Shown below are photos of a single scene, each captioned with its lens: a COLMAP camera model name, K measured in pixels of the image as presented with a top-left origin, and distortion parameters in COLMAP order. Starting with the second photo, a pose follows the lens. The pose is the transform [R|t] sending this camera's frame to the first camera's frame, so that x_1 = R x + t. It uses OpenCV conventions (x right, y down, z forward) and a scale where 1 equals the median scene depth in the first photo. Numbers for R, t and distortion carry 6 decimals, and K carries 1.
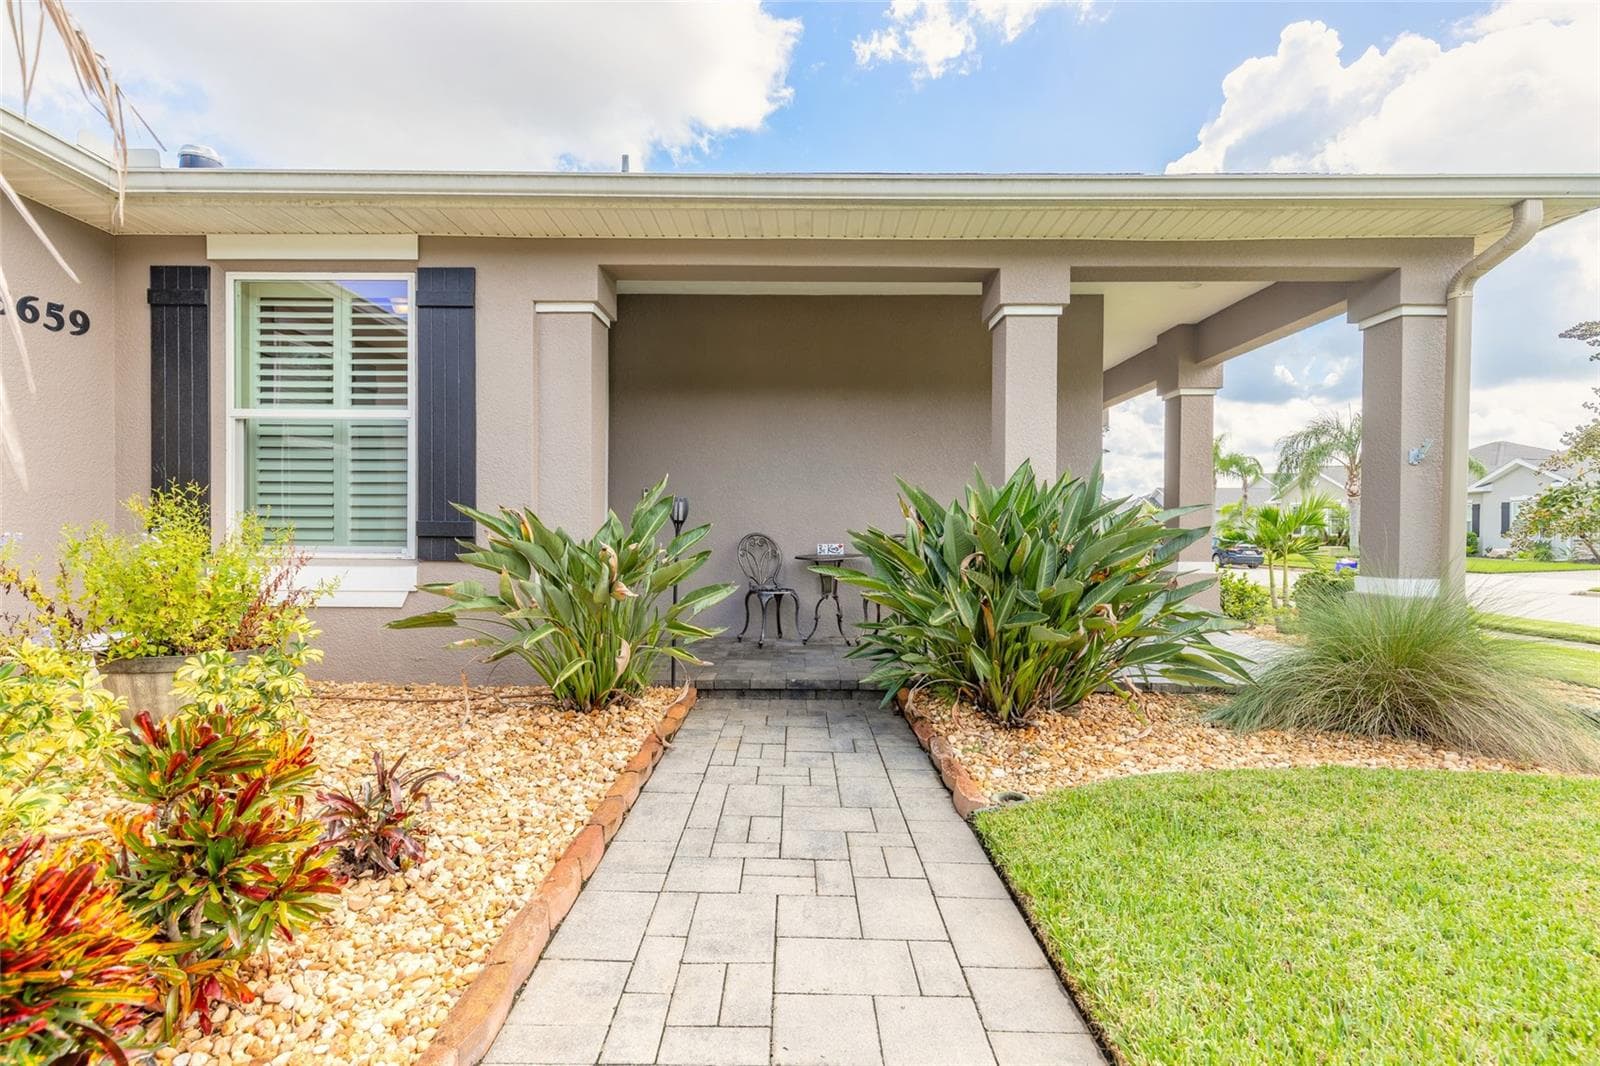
lens RADIAL K [[719.7, 0, 800.0], [0, 719.7, 533.0], [0, 0, 1]] dist [0.000804, 0.000205]
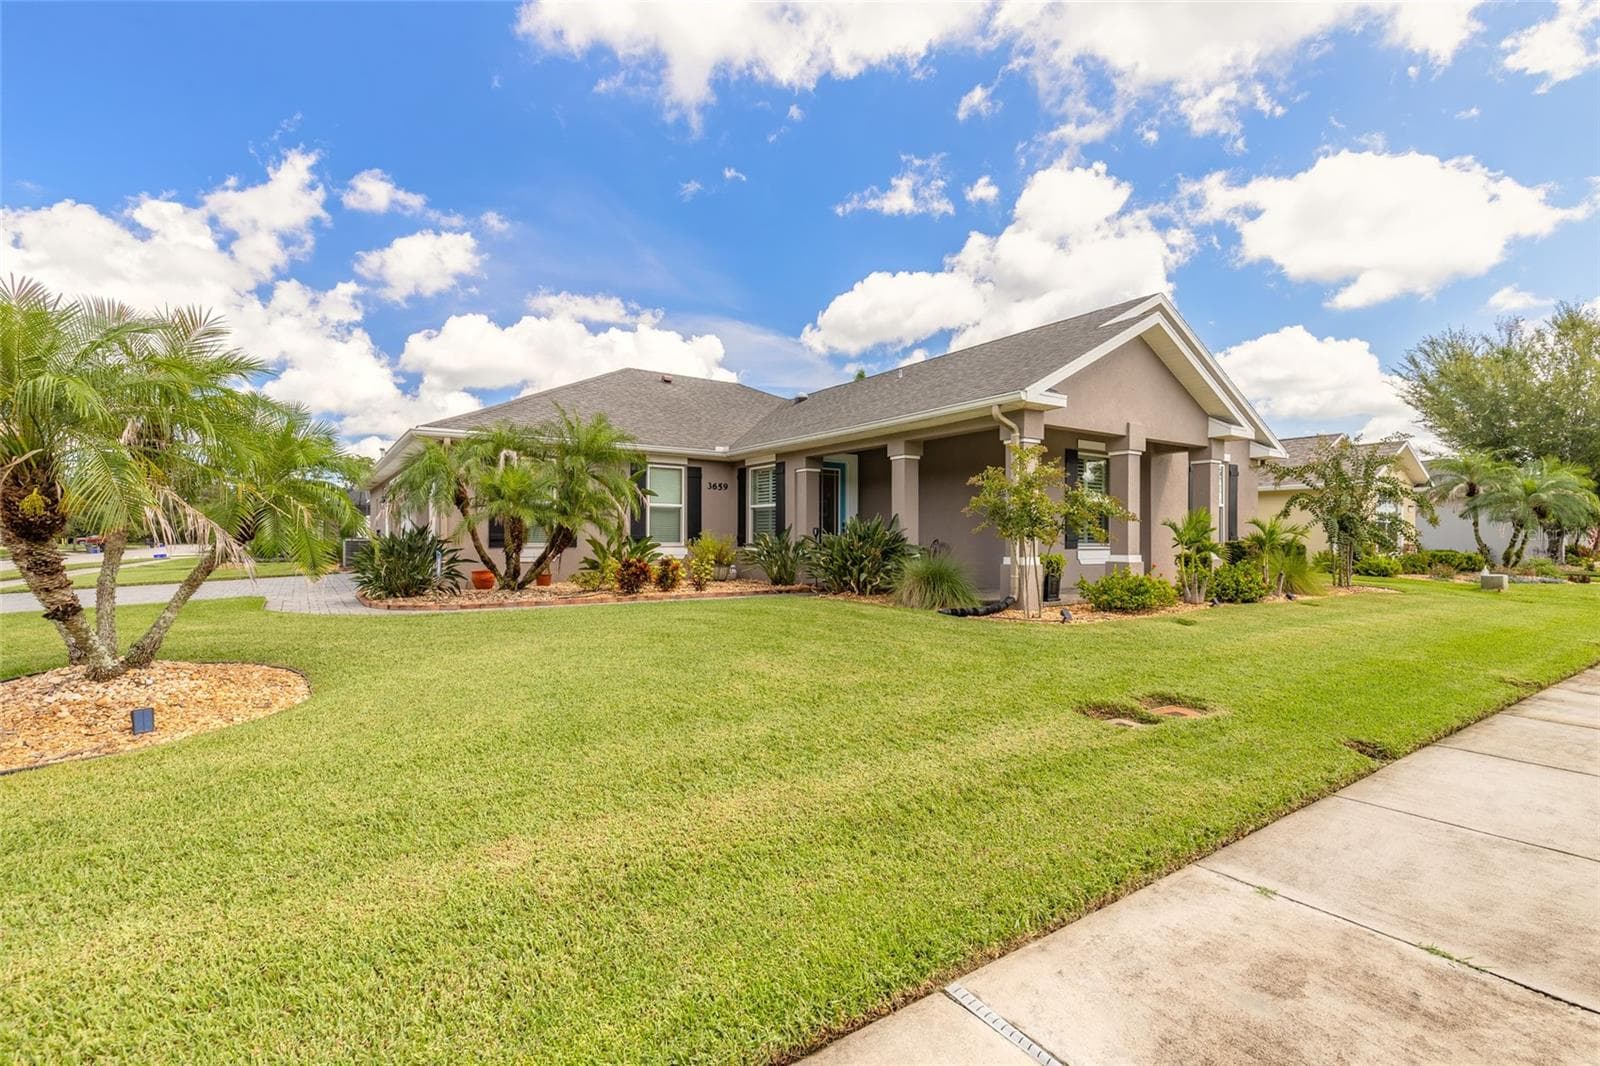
lens RADIAL K [[719.7, 0, 800.0], [0, 719.7, 533.0], [0, 0, 1]] dist [0.000804, 0.000205]
pose [[0.558442, -0.008168, -0.829503, 2.405945], [-0.006527, 0.999877, -0.014240, 0.019405], [0.829518, 0.013367, 0.558320, -0.837357]]
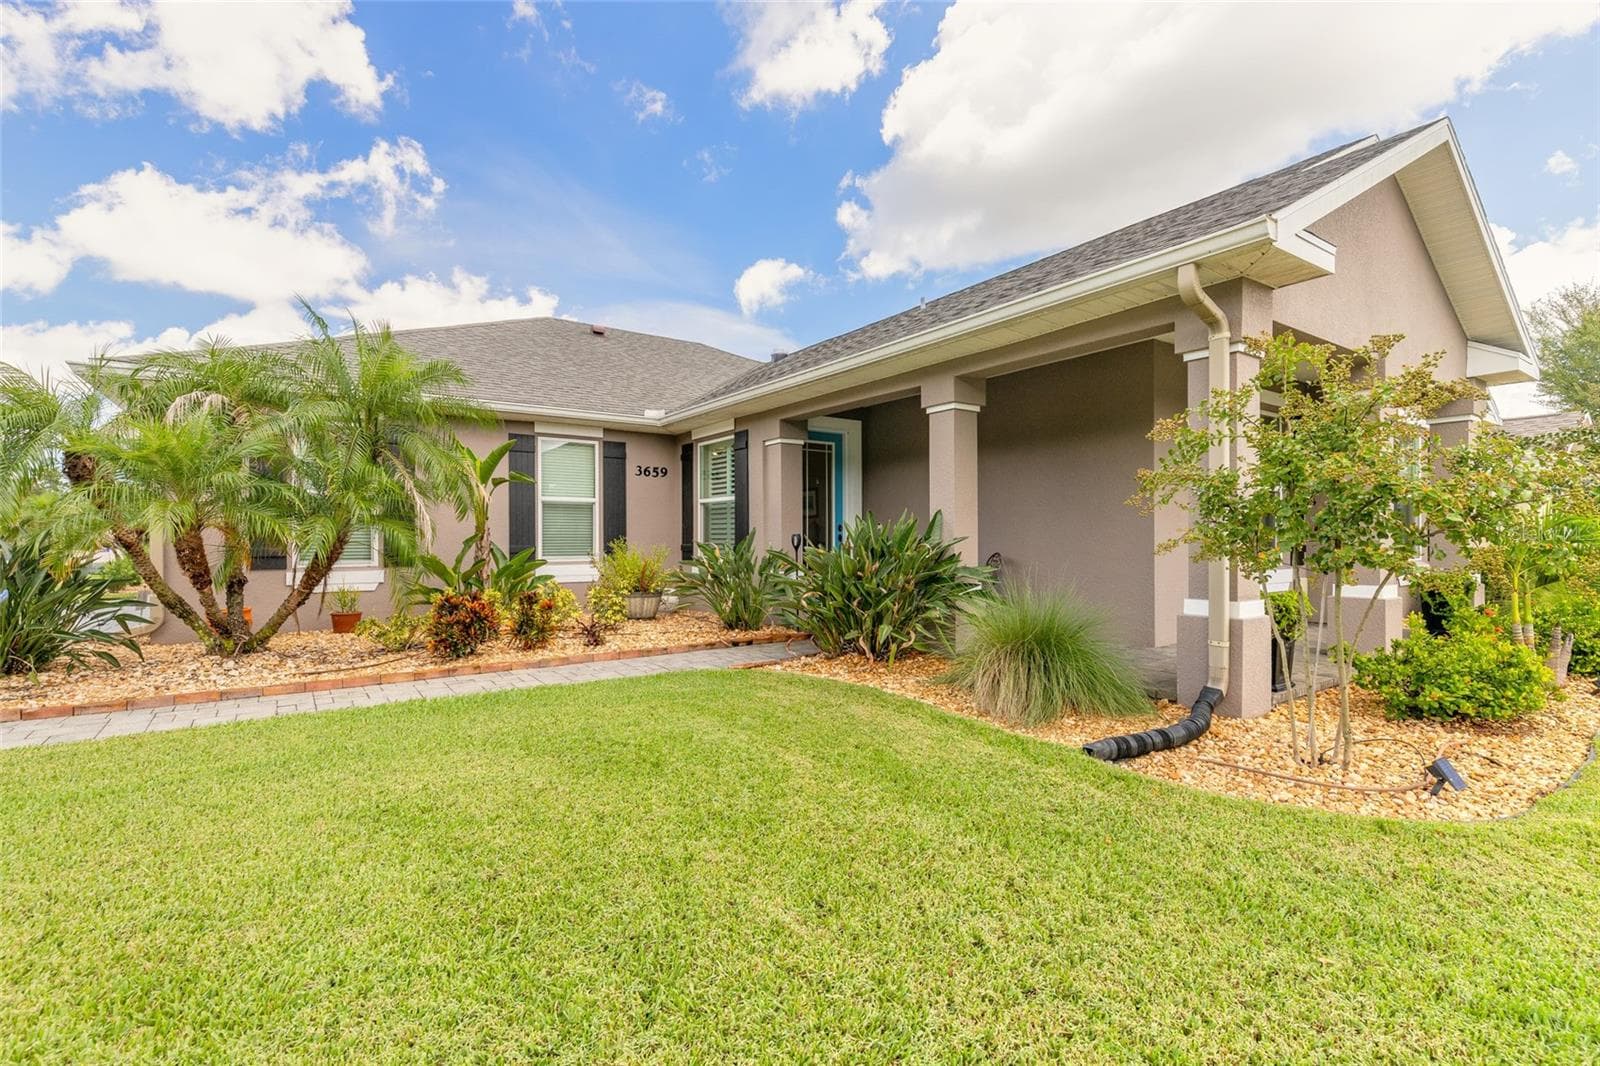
lens RADIAL K [[719.7, 0, 800.0], [0, 719.7, 533.0], [0, 0, 1]] dist [0.000804, 0.000205]
pose [[0.569906, -0.009917, -0.821650, 1.416296], [-0.001040, 0.999918, -0.012789, -0.027162], [0.821710, 0.008143, 0.569848, -0.108012]]
